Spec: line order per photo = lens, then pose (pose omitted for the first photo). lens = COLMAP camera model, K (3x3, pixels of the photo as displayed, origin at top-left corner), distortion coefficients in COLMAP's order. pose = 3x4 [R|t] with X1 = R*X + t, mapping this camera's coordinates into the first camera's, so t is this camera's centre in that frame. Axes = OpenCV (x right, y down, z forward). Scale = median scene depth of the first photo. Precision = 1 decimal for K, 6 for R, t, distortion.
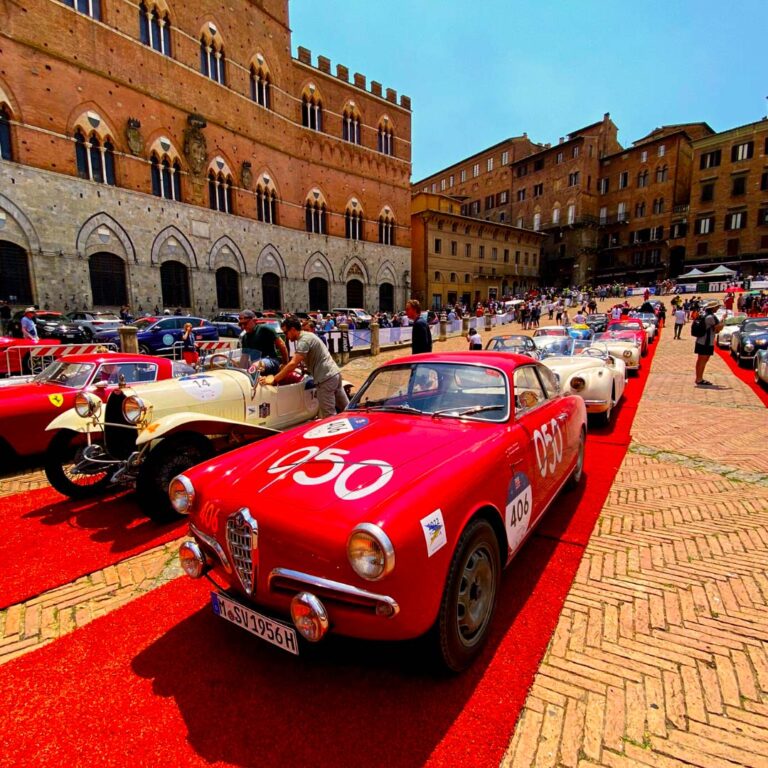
lens RADIAL K [[436.8, 0, 384.0], [0, 436.8, 384.0], [0, 0, 1]] dist [0.053615, -0.048544]
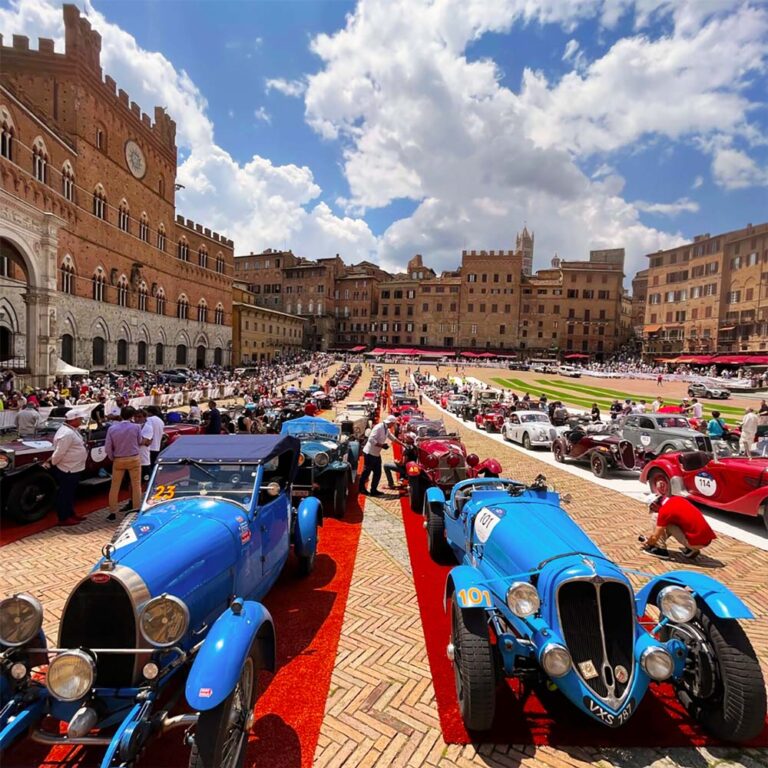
lens RADIAL K [[400.9, 0, 384.0], [0, 400.9, 384.0], [0, 0, 1]] dist [-0.002892, -0.002244]
pose [[0.839894, 0.015797, 0.542520, -0.261223], [0.032406, 0.996333, -0.079180, 0.035741], [-0.541782, 0.084084, 0.836303, -0.512014]]
